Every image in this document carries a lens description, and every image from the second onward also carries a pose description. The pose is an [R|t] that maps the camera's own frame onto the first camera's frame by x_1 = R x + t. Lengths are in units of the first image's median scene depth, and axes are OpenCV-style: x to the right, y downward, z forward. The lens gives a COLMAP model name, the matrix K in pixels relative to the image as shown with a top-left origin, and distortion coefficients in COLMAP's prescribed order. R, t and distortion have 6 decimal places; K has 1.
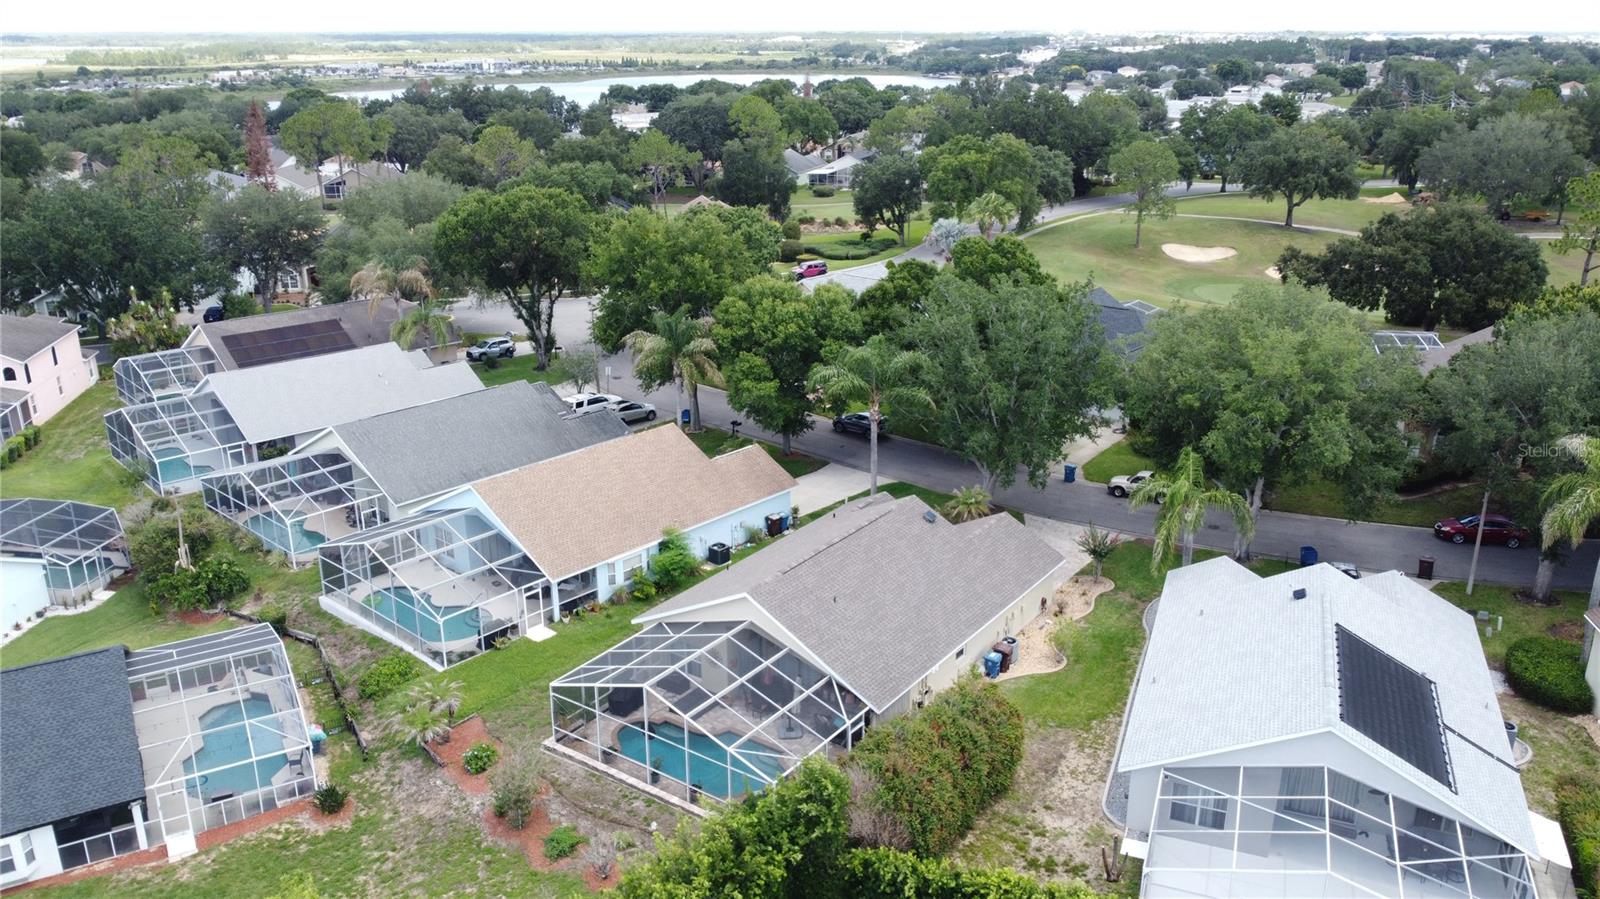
lens RADIAL K [[1209.0, 0, 795.4], [0, 1209.0, 448.3], [0, 0, 1]] dist [-0.003216, 0.000717]
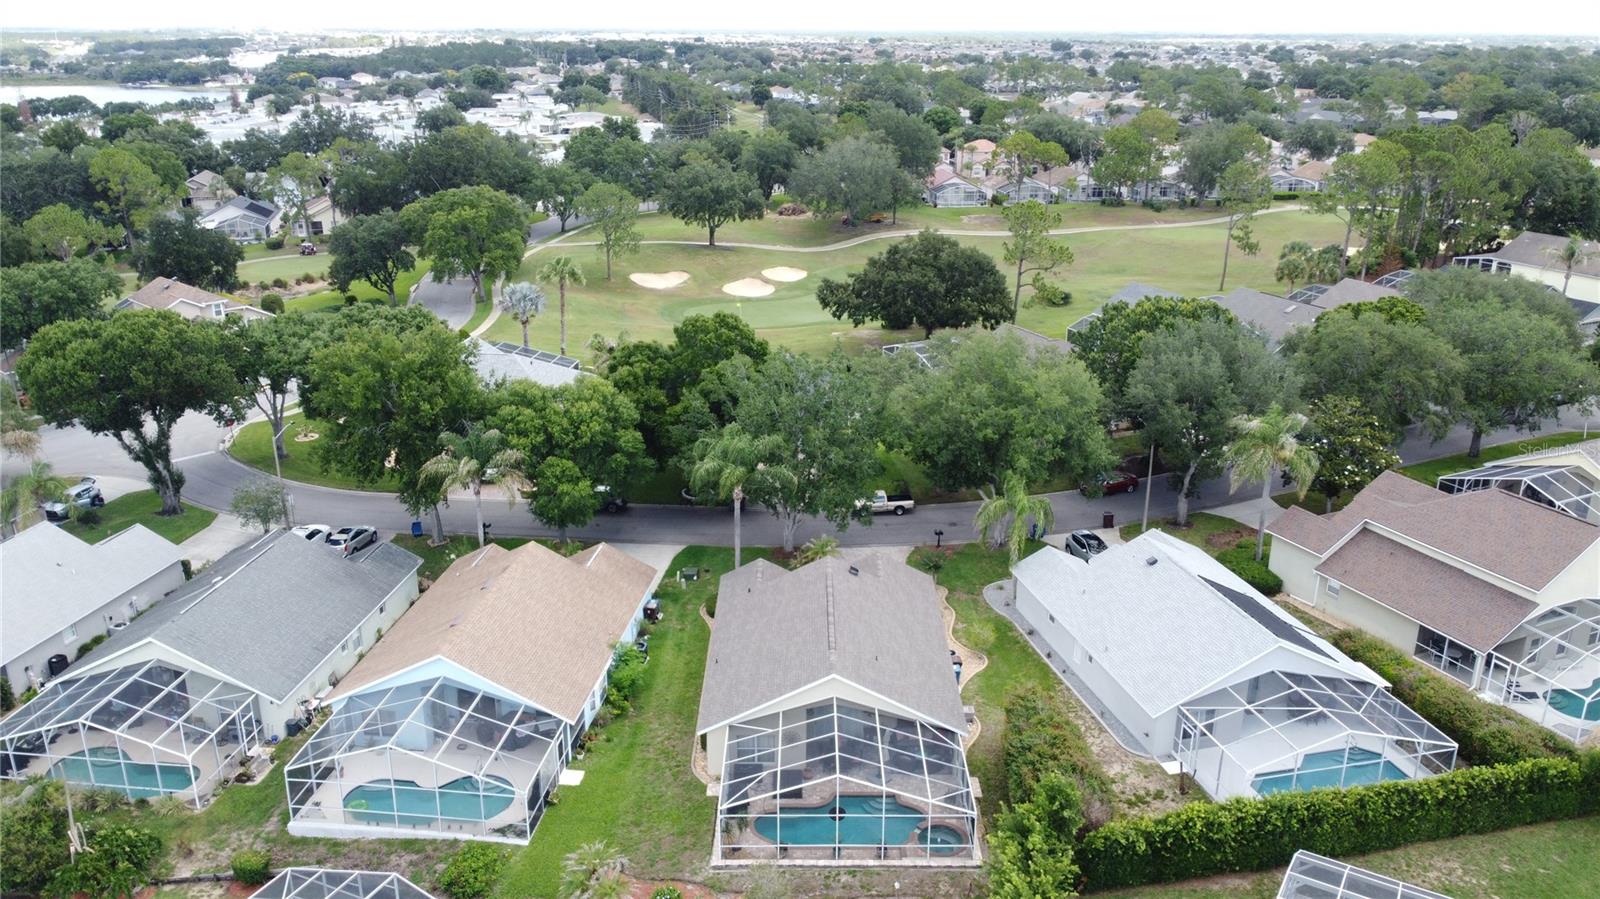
lens RADIAL K [[1209.0, 0, 795.9], [0, 1209.0, 449.1], [0, 0, 1]] dist [-0.003216, 0.000717]
pose [[0.815407, -0.186842, 0.547907, -0.290878], [0.185283, 0.980927, 0.058765, -0.072890], [-0.548436, 0.053600, 0.834473, 0.019795]]
